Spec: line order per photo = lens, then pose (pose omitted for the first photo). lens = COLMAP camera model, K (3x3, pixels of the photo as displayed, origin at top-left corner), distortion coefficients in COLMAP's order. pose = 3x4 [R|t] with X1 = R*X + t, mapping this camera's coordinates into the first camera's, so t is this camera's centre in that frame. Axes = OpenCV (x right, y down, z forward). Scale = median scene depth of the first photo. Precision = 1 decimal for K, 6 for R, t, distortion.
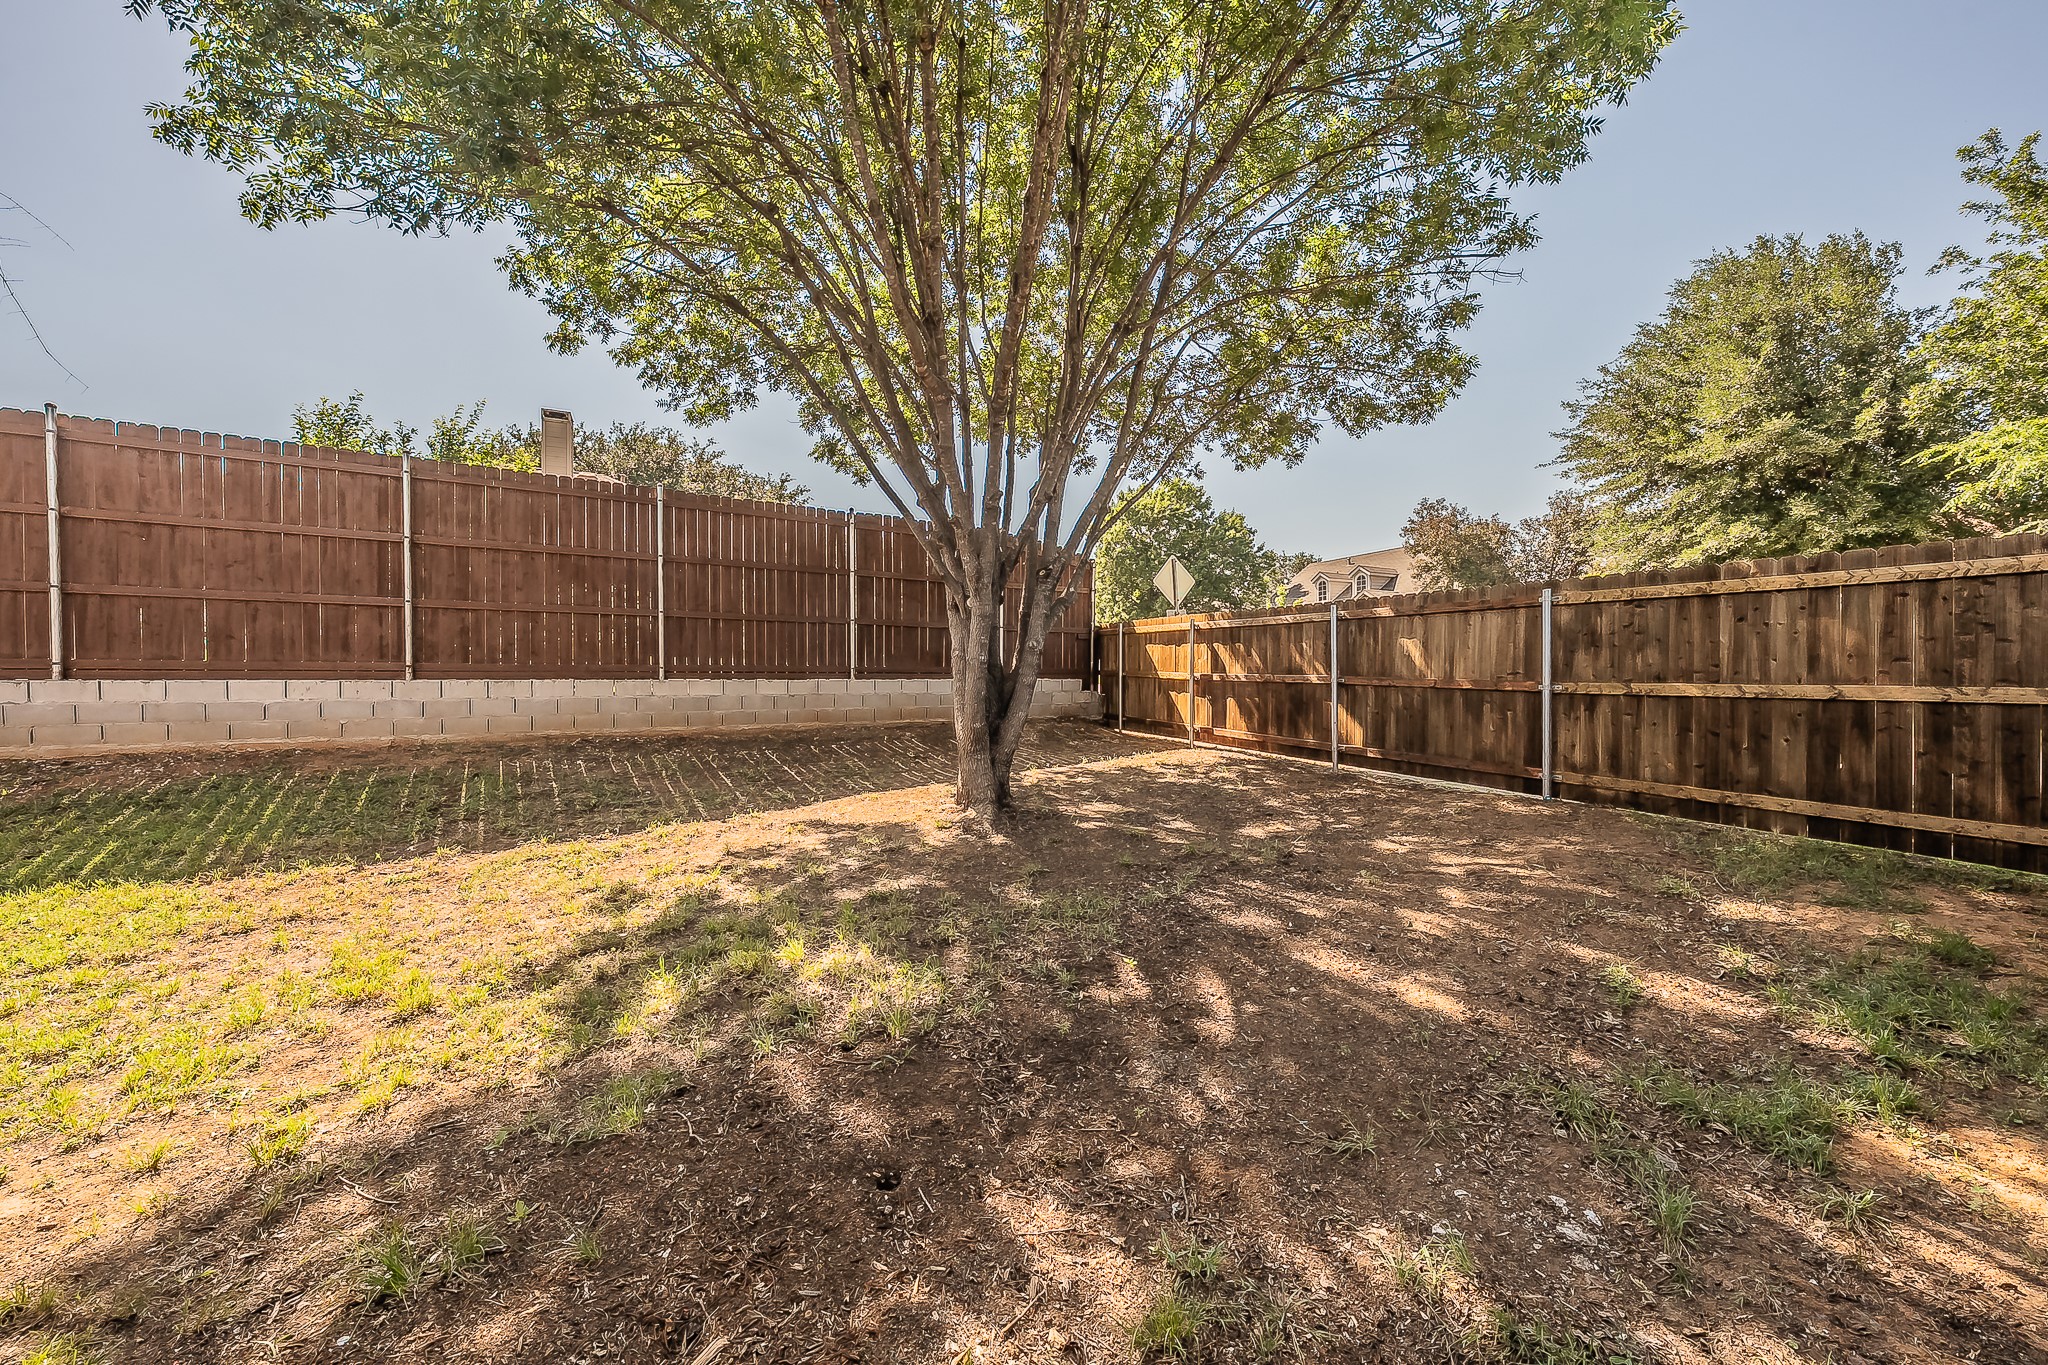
lens RADIAL K [[695.6, 0, 1018.4], [0, 695.6, 672.0], [0, 0, 1]] dist [-0.006606, -0.000026]
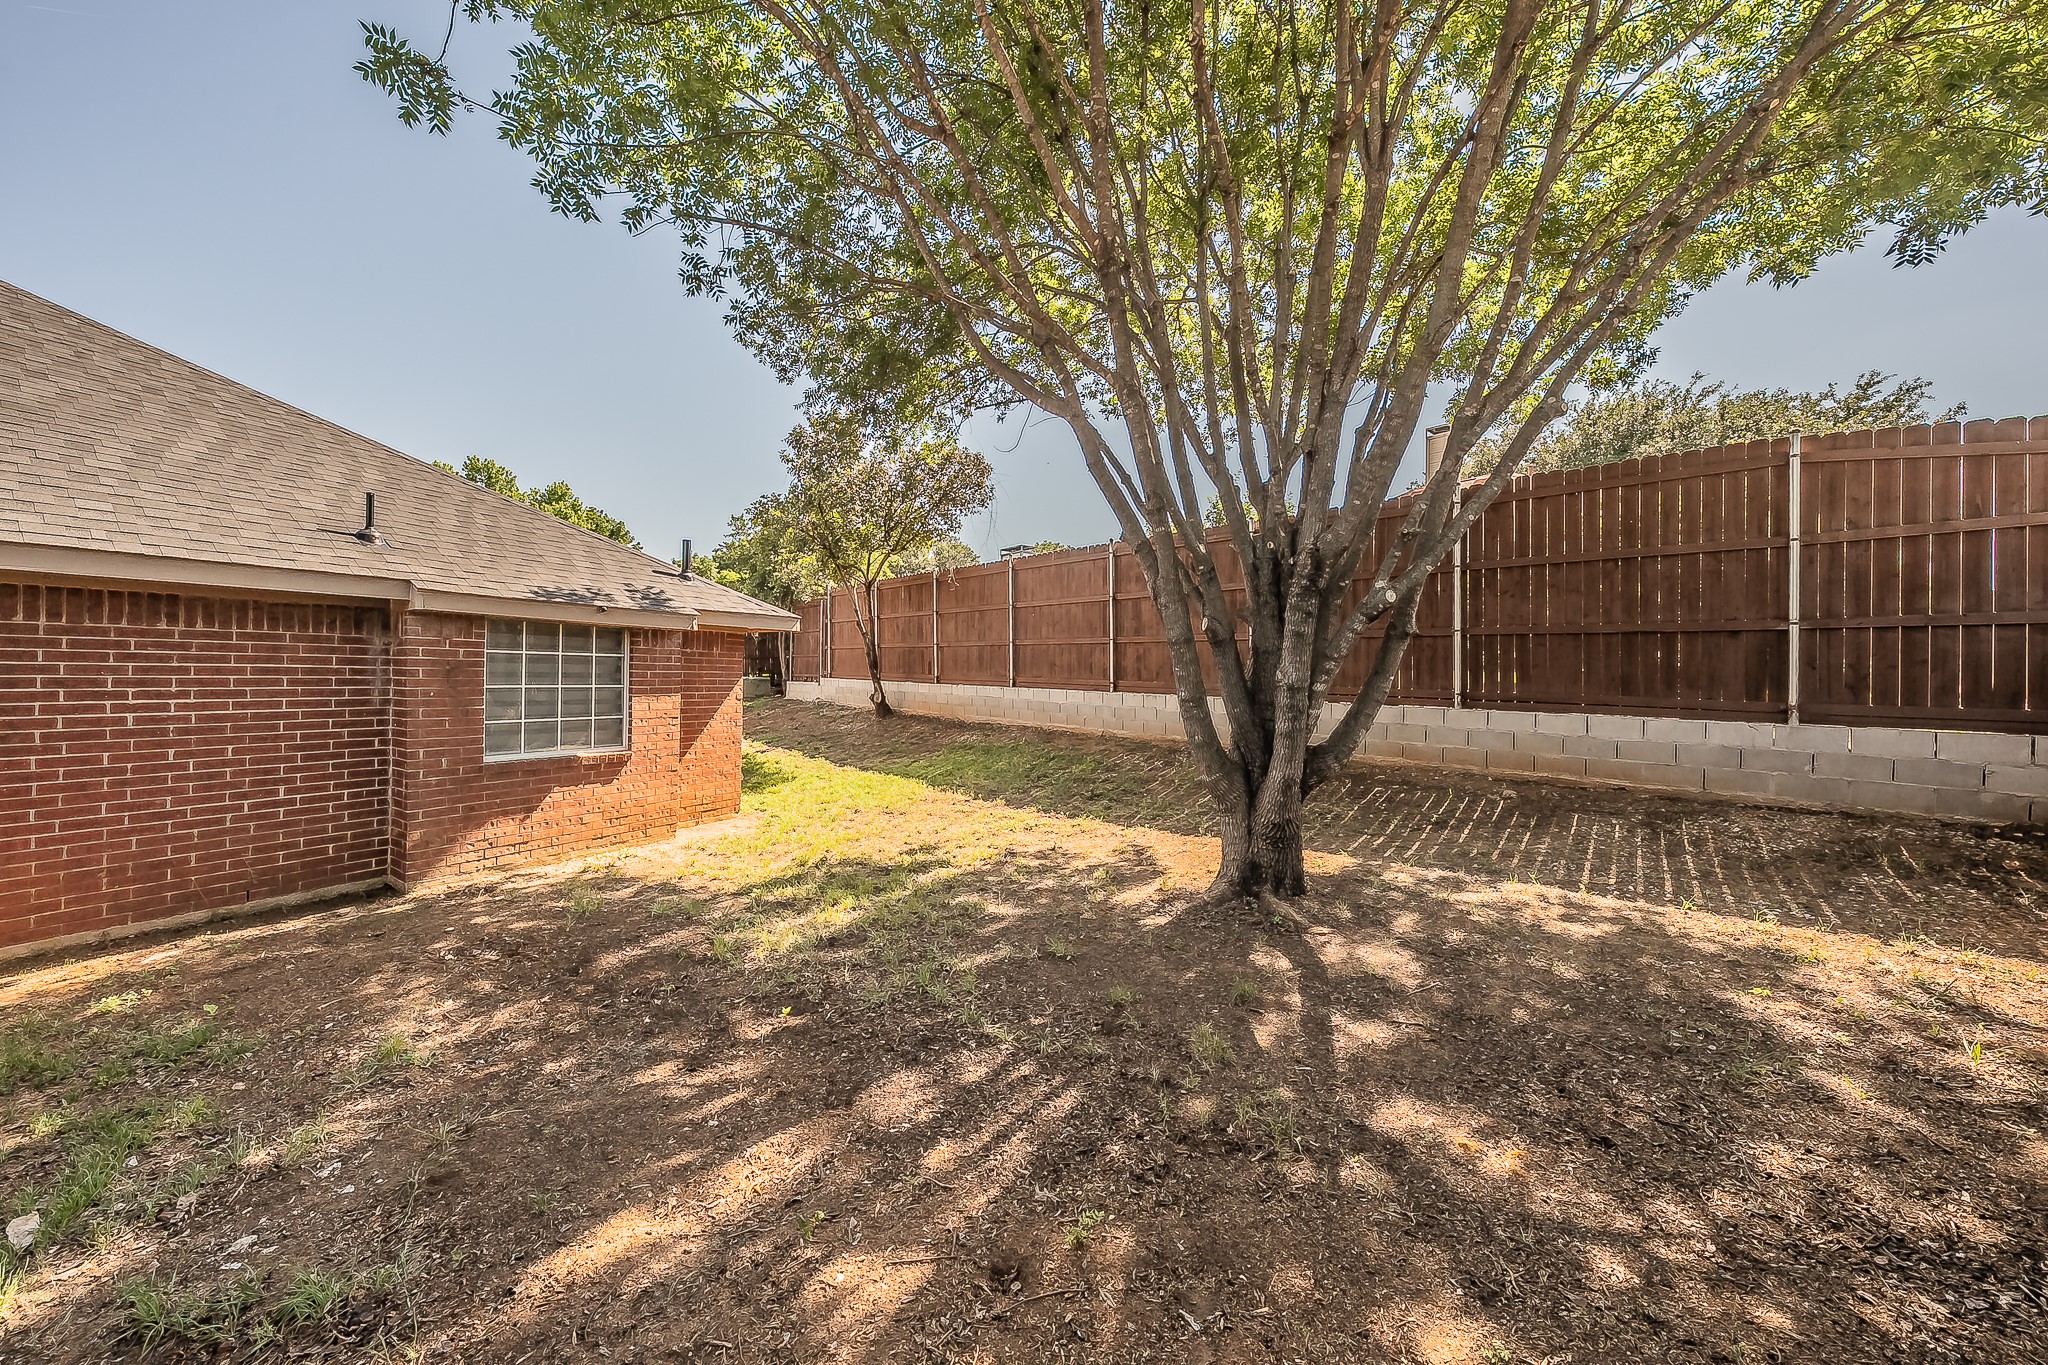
lens RADIAL K [[695.6, 0, 1018.4], [0, 695.6, 672.0], [0, 0, 1]] dist [-0.006606, -0.000026]
pose [[0.202653, 0.010737, -0.979192, 0.737119], [-0.011388, 0.999898, 0.008607, -0.056870], [0.979184, 0.009407, 0.202755, 0.680963]]
